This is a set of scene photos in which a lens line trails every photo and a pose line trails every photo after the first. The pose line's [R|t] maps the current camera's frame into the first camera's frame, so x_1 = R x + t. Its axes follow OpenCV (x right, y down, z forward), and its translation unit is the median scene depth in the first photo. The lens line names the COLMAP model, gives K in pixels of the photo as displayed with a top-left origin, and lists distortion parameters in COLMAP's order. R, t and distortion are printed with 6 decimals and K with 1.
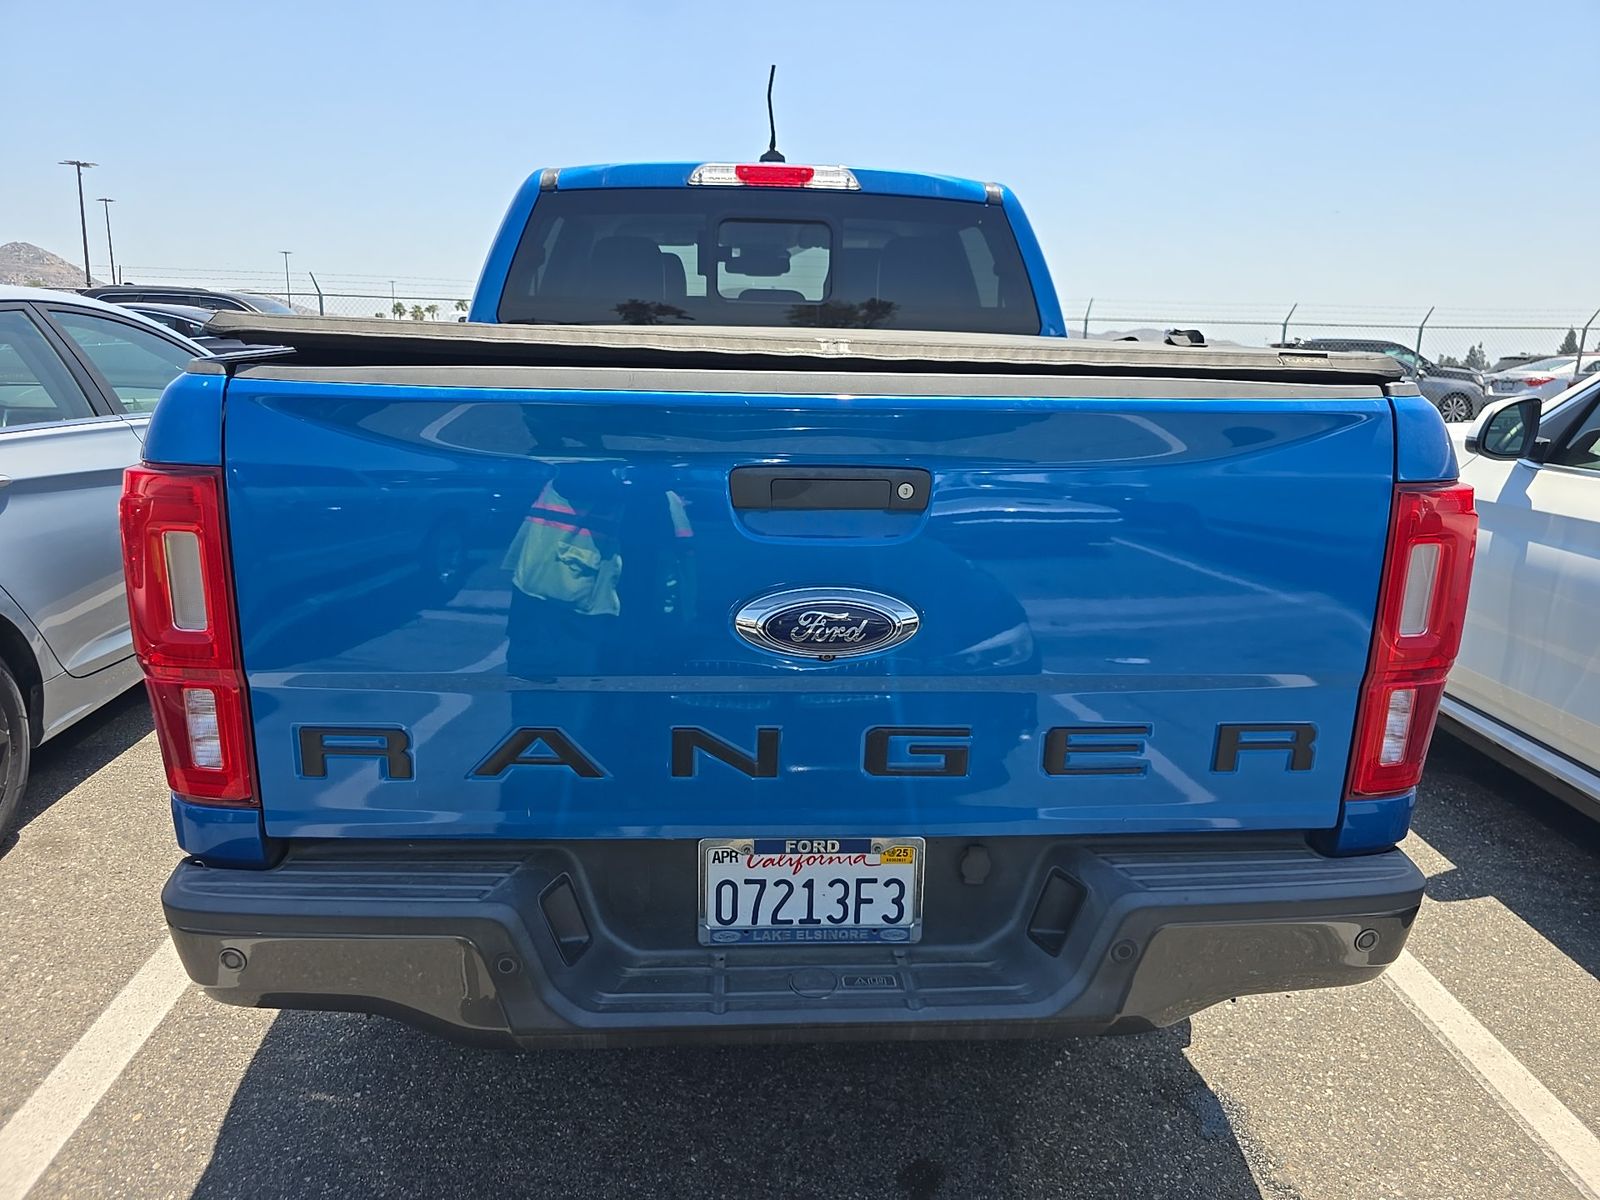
lens RADIAL K [[1069.7, 0, 800.0], [0, 1069.7, 600.0], [0, 0, 1]] dist [0.017469, 0.000194]
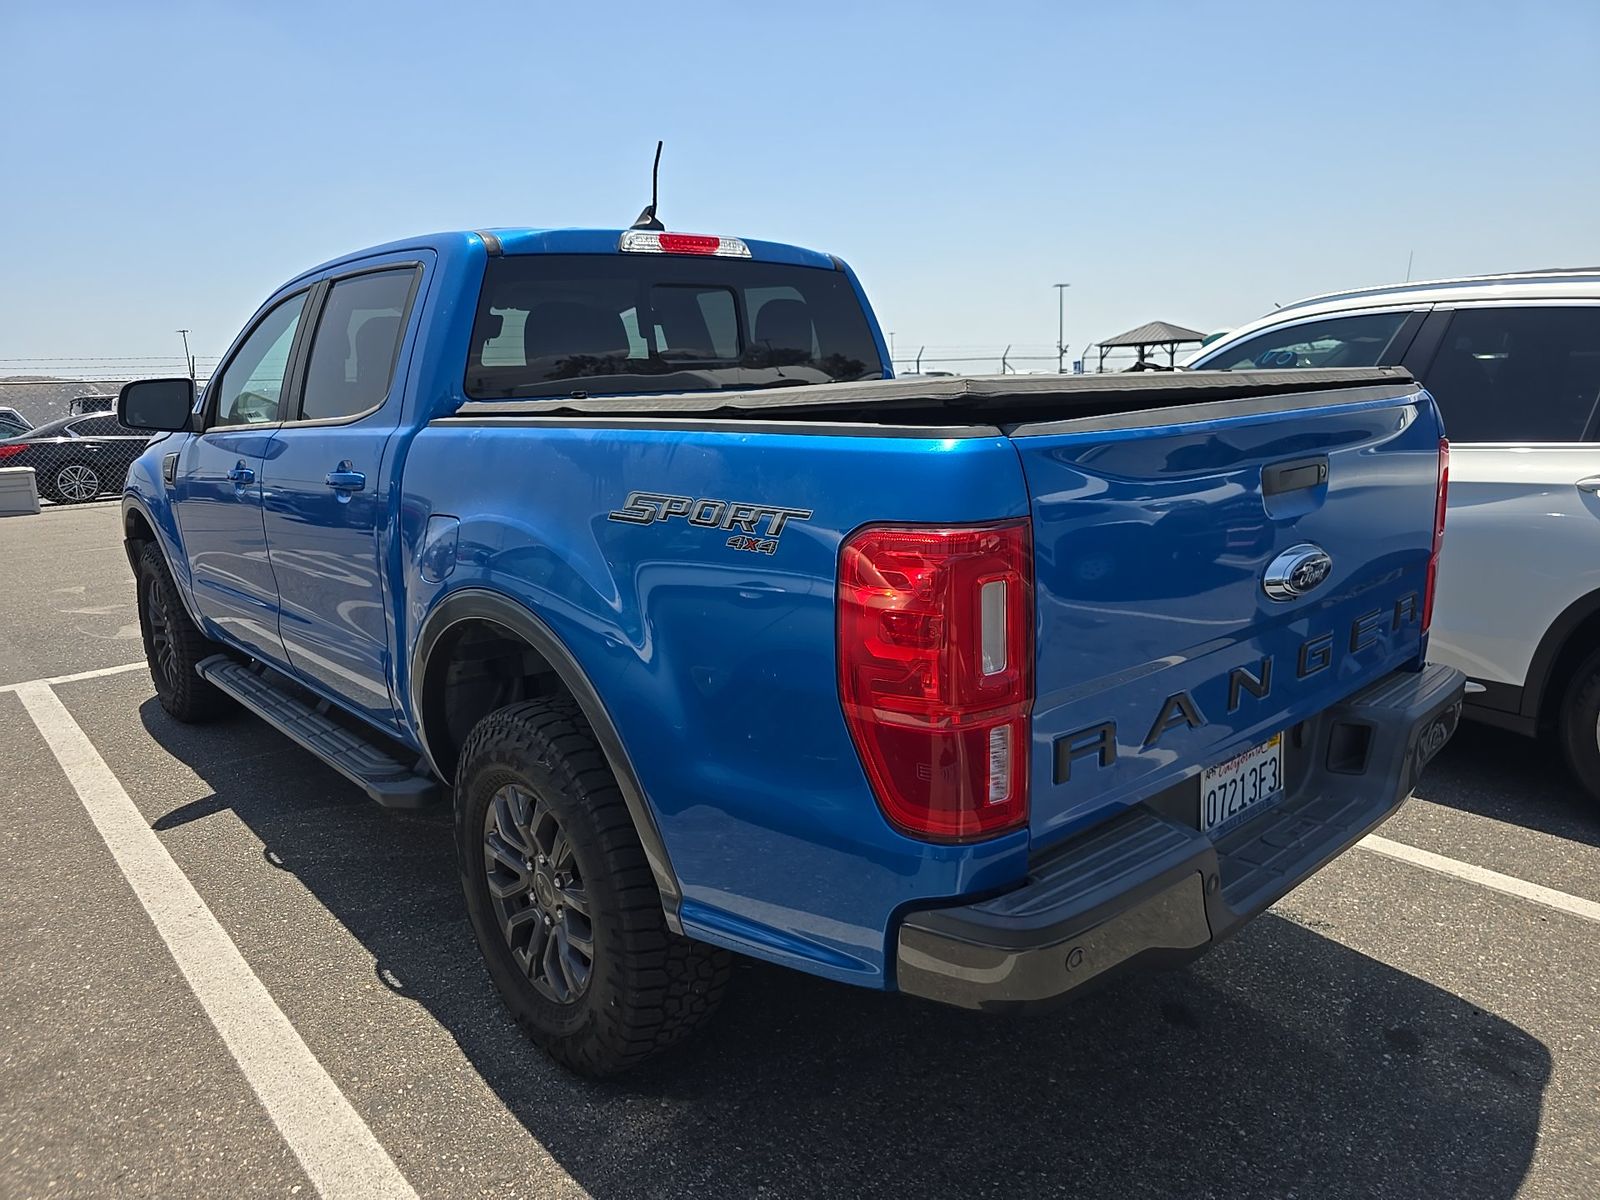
lens RADIAL K [[1058.0, 0, 800.0], [0, 1058.0, 600.0], [0, 0, 1]] dist [-0.000837, -0.001853]
pose [[0.789869, -0.175499, 0.587628, -1.161003], [0.201503, 0.979249, 0.021605, -0.092145], [-0.579226, 0.101344, 0.808843, 0.226341]]
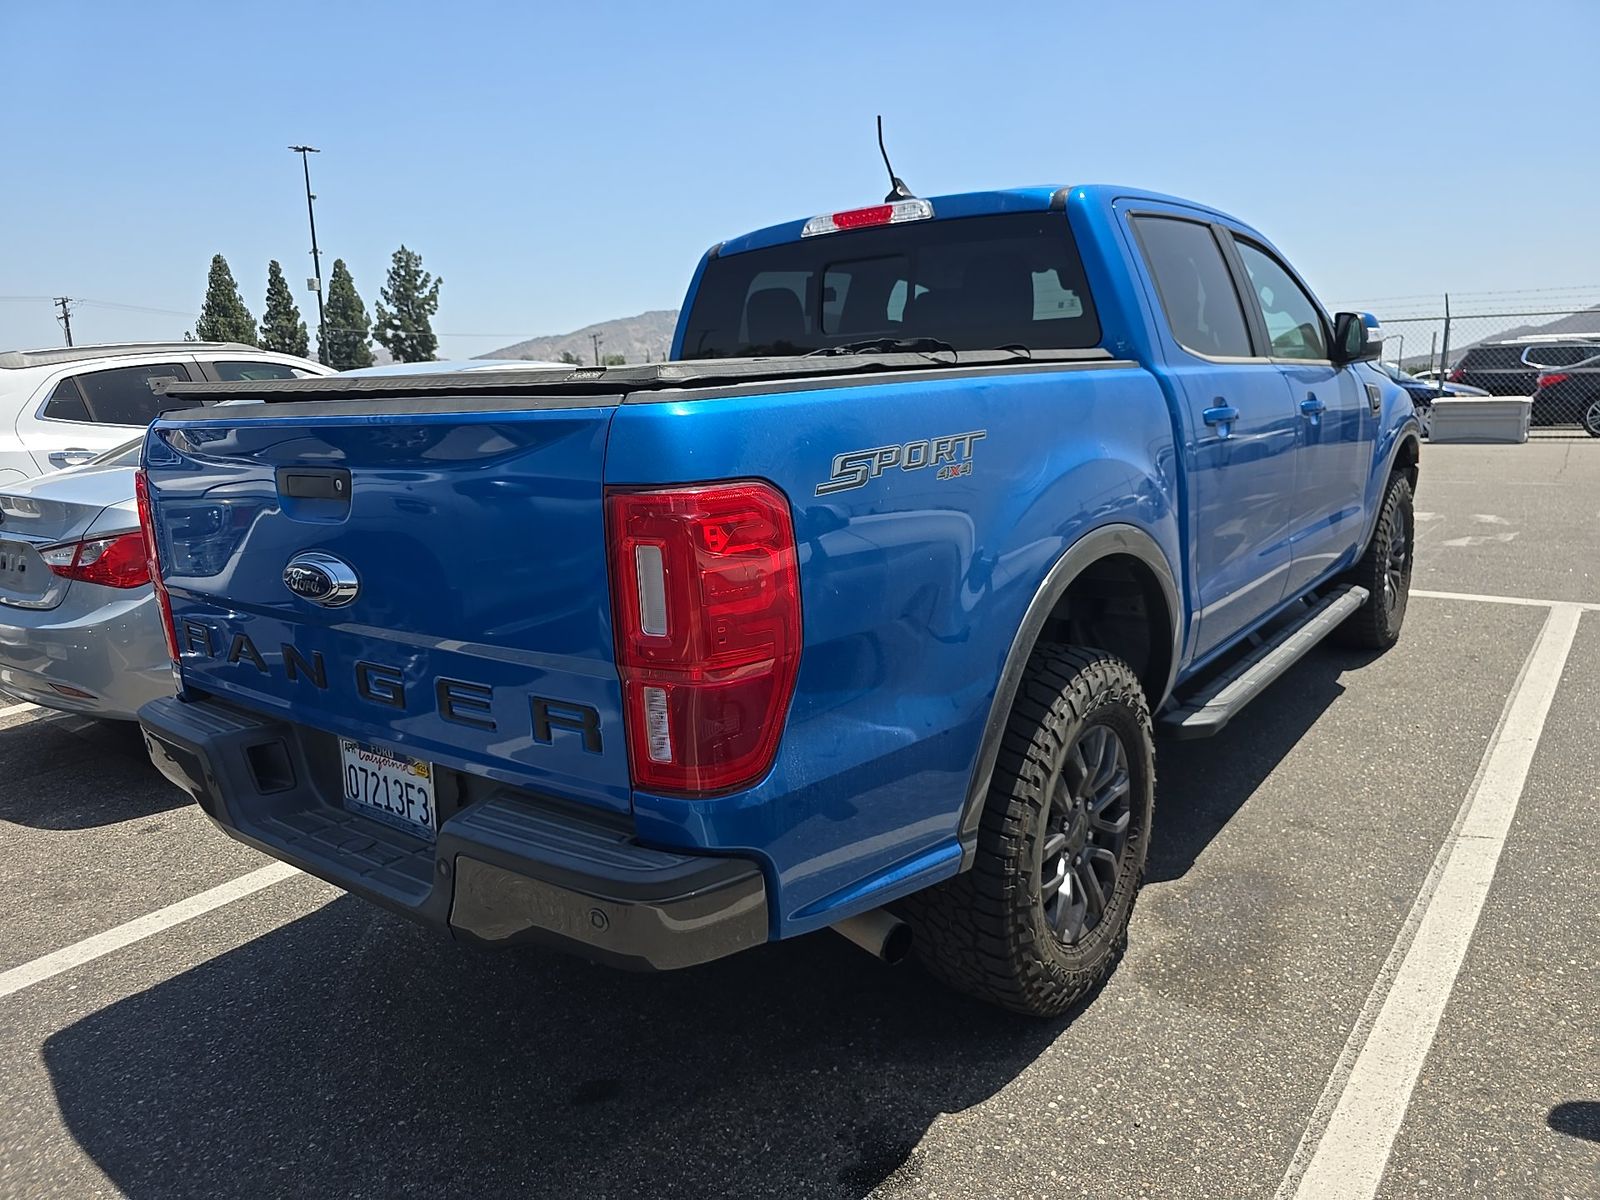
lens RADIAL K [[1073.8, 0, 800.0], [0, 1073.8, 600.0], [0, 0, 1]] dist [-0.003138, -0.002265]
pose [[0.757431, 0.077106, -0.648347, 1.259220], [-0.097192, 0.995254, 0.004818, -0.017884], [0.645641, 0.059365, 0.761330, 0.290835]]
